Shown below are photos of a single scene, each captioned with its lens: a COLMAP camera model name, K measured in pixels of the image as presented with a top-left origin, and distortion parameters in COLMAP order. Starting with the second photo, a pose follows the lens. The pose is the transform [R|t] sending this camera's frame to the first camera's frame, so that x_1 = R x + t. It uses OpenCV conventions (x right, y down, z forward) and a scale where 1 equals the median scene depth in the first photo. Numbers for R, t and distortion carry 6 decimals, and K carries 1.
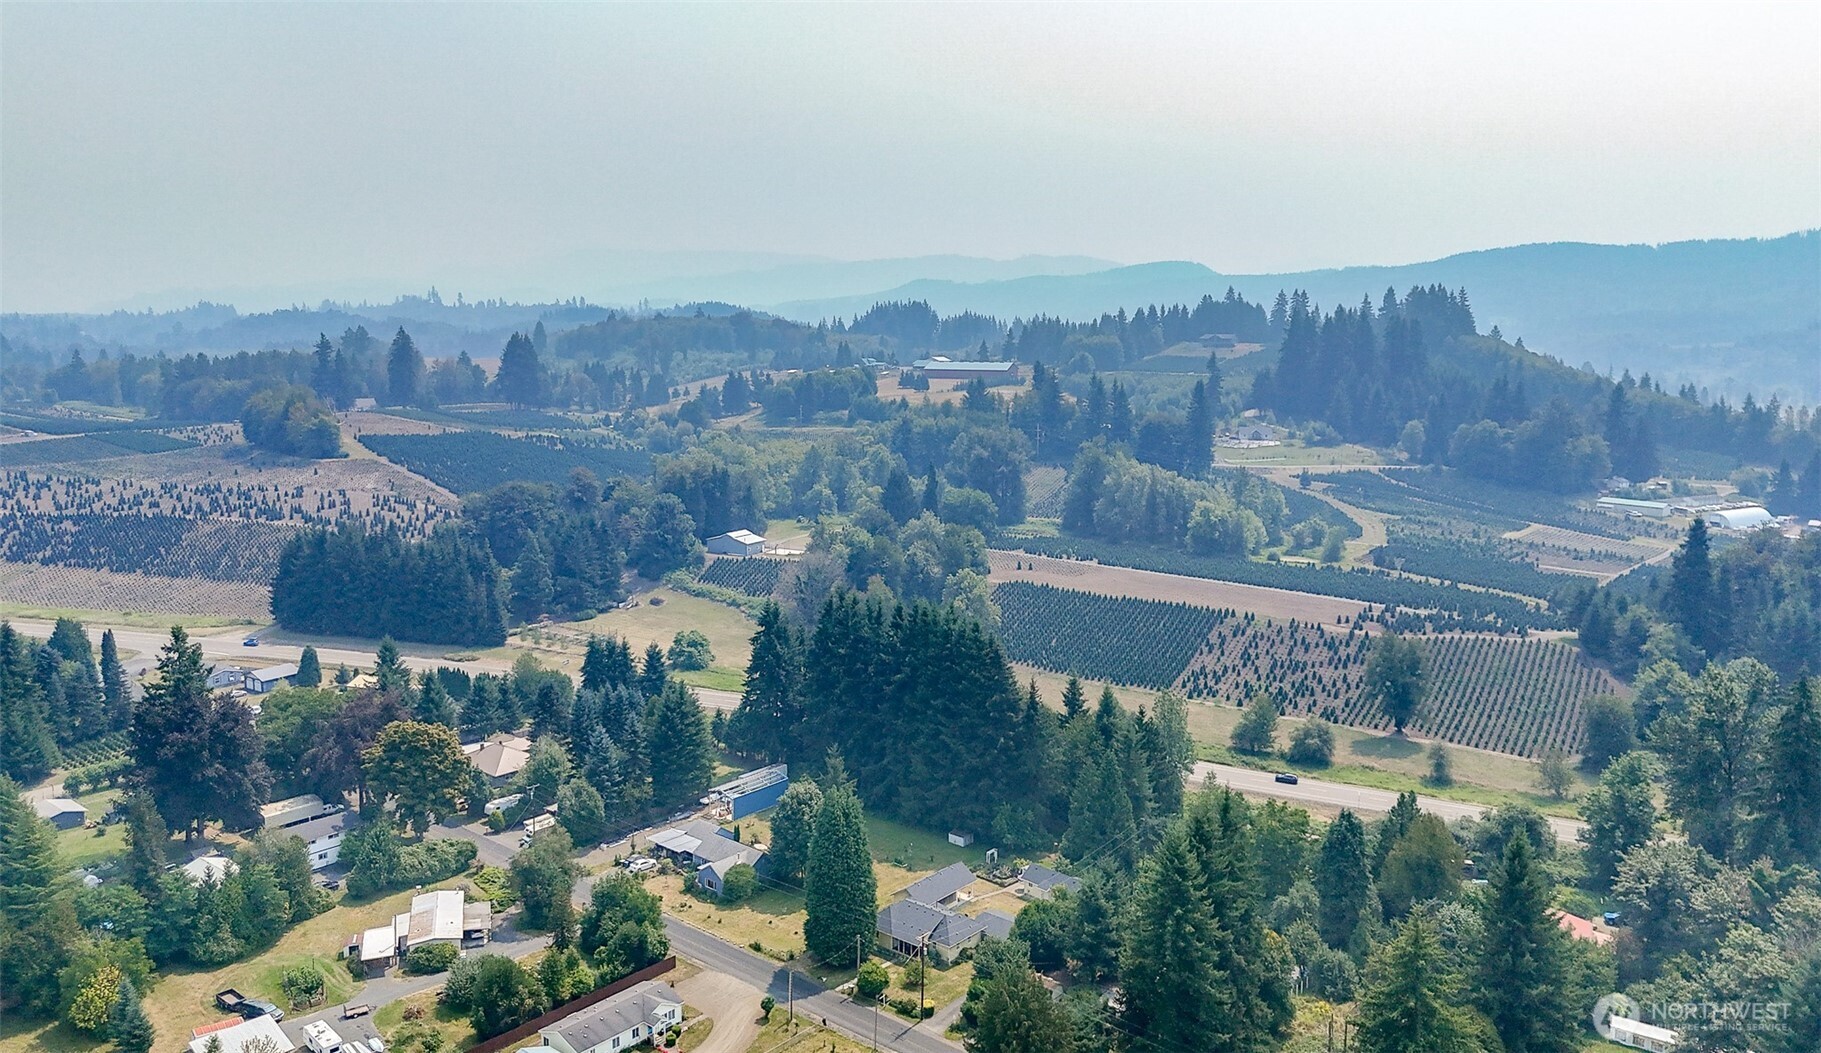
lens RADIAL K [[1375.0, 0, 884.2], [0, 1375.0, 516.8], [0, 0, 1]] dist [0.141466, -0.149625]
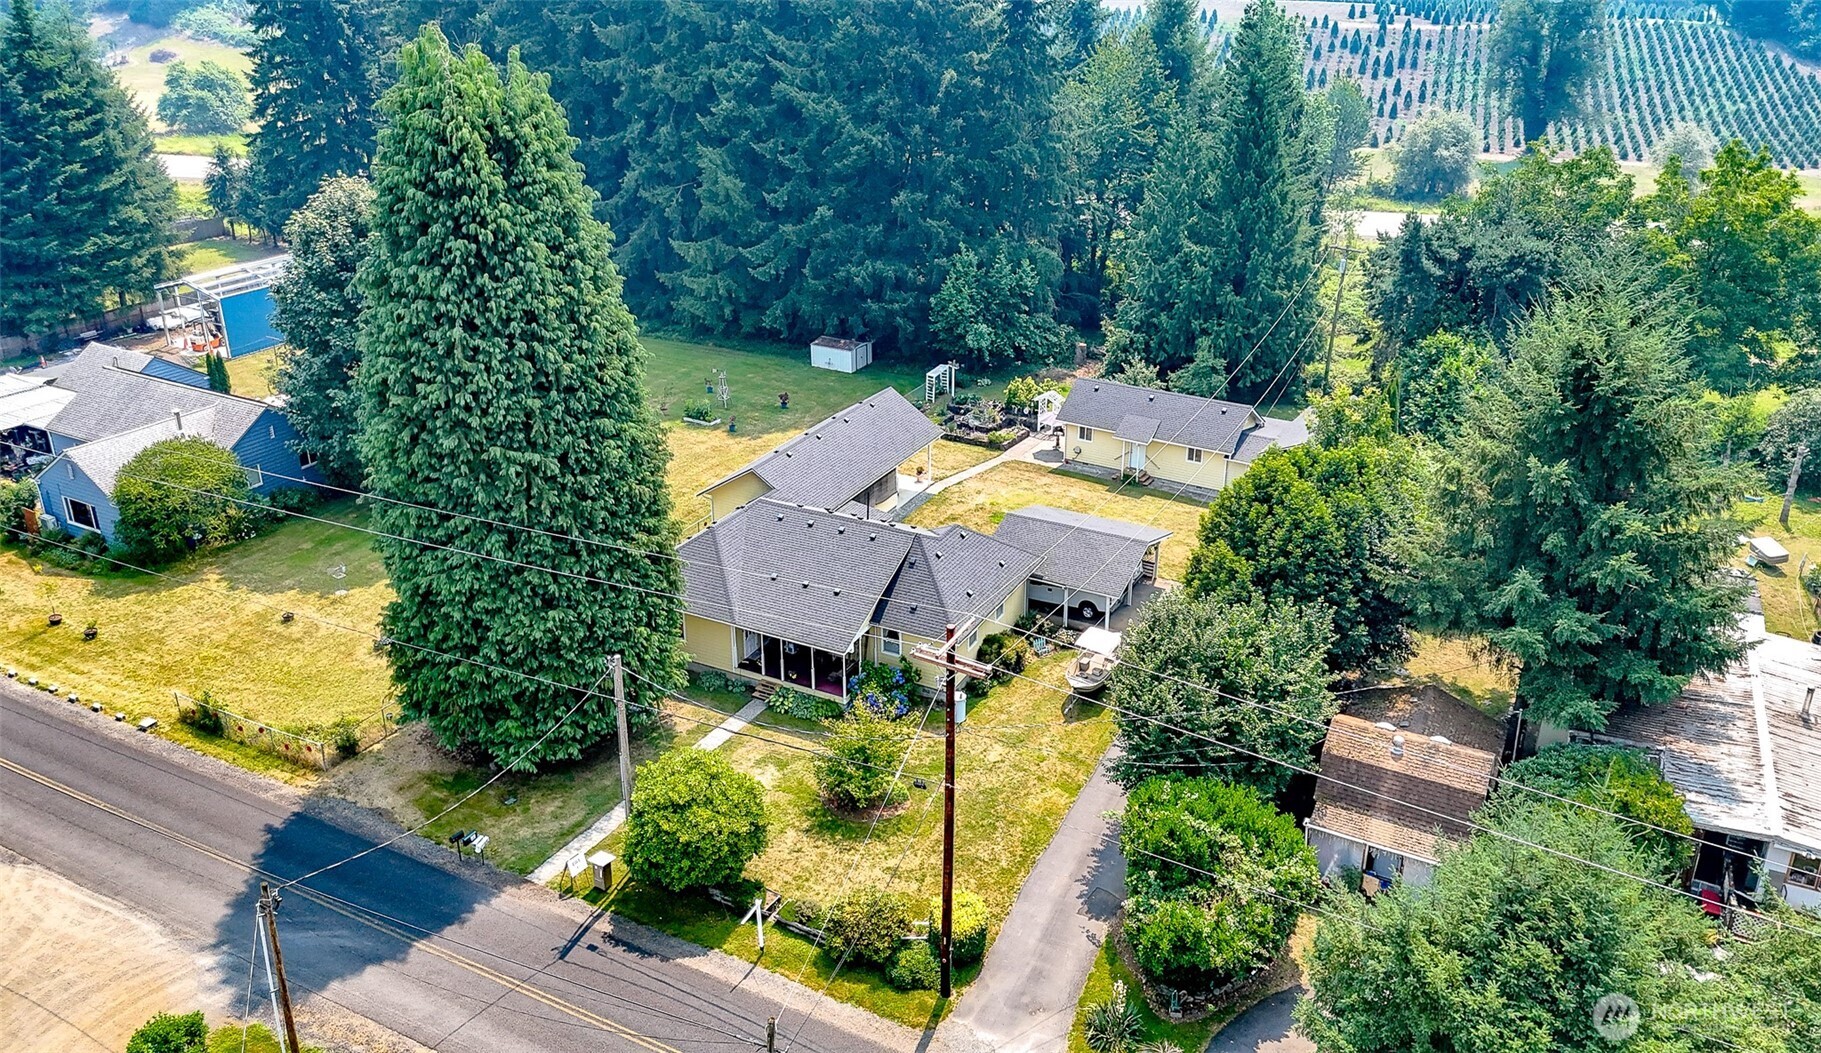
lens RADIAL K [[1375.0, 0, 884.2], [0, 1375.0, 516.8], [0, 0, 1]] dist [0.141466, -0.149625]
pose [[0.977275, -0.090747, 0.191567, -0.014120], [0.037763, 0.963806, 0.263917, 0.186697], [-0.208583, -0.250686, 0.945330, 0.660517]]
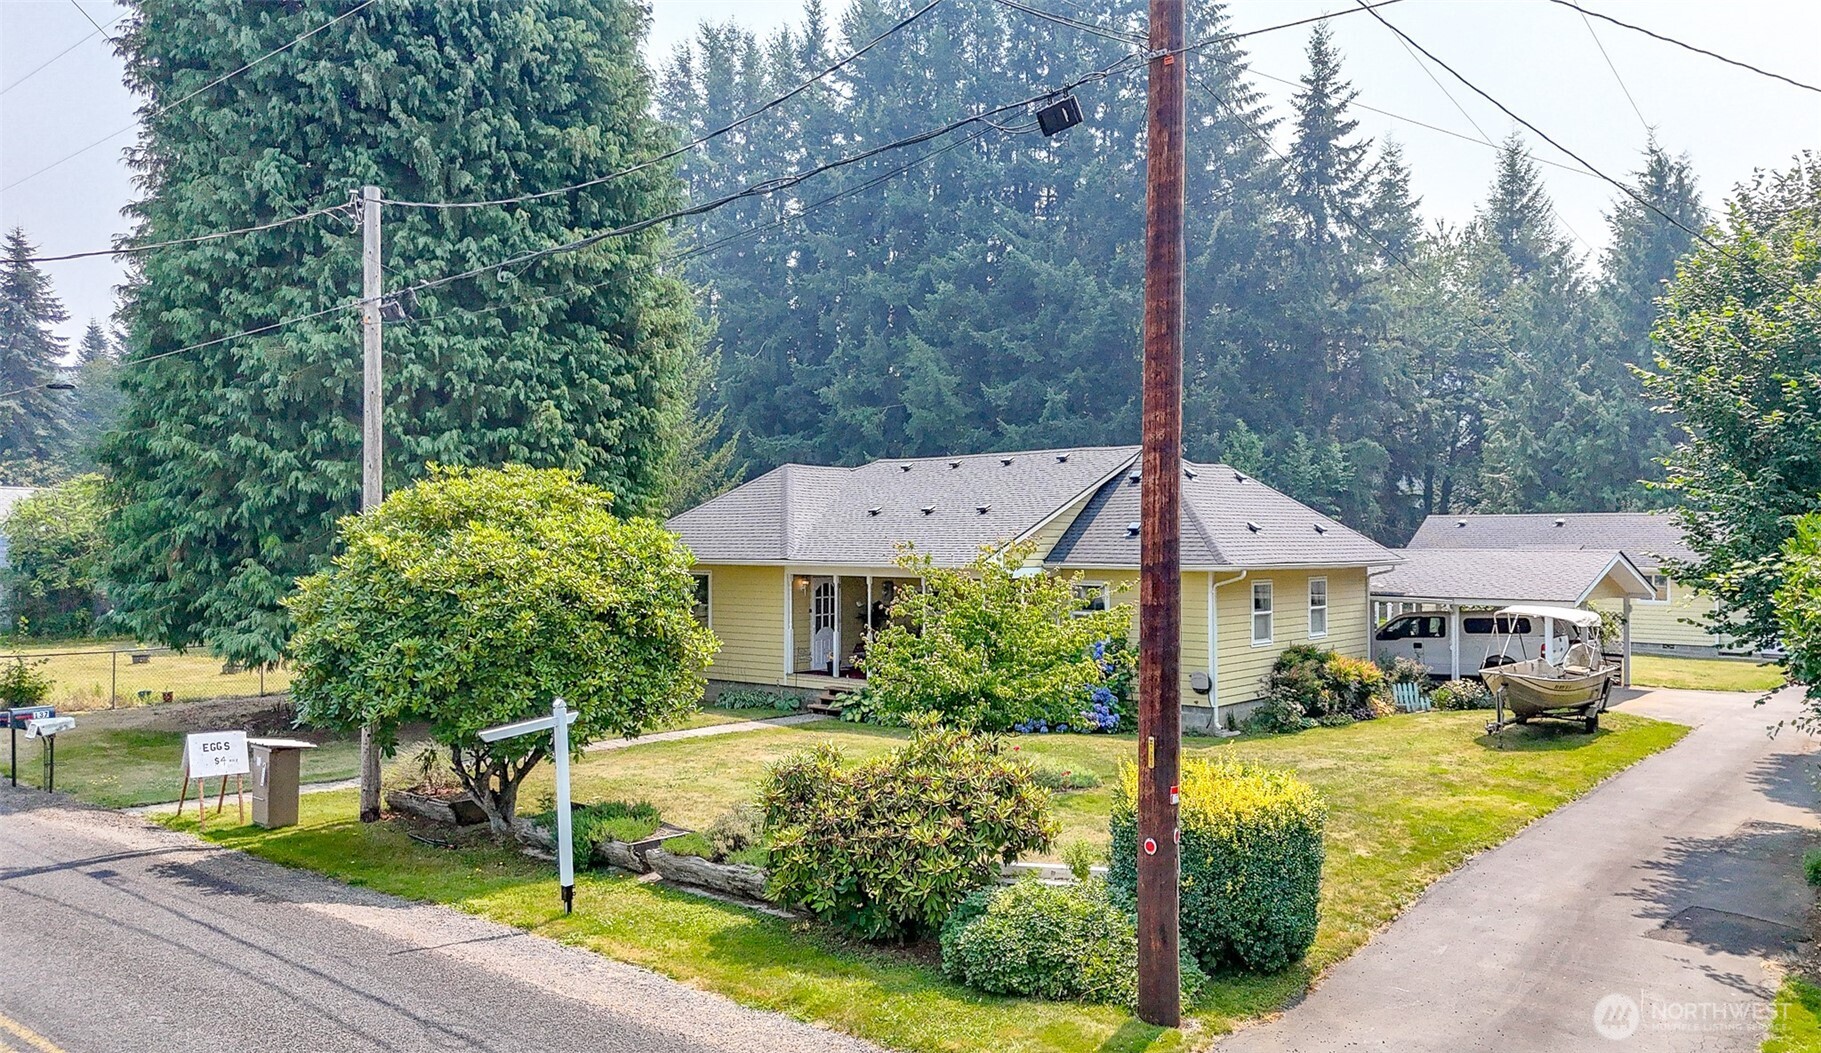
lens RADIAL K [[1375.0, 0, 884.2], [0, 1375.0, 516.8], [0, 0, 1]] dist [0.141466, -0.149625]
pose [[0.999957, 0.000864, 0.009244, 0.012238], [0.000510, 0.989032, -0.147700, 0.281266], [-0.009270, 0.147698, 0.988989, 0.762591]]
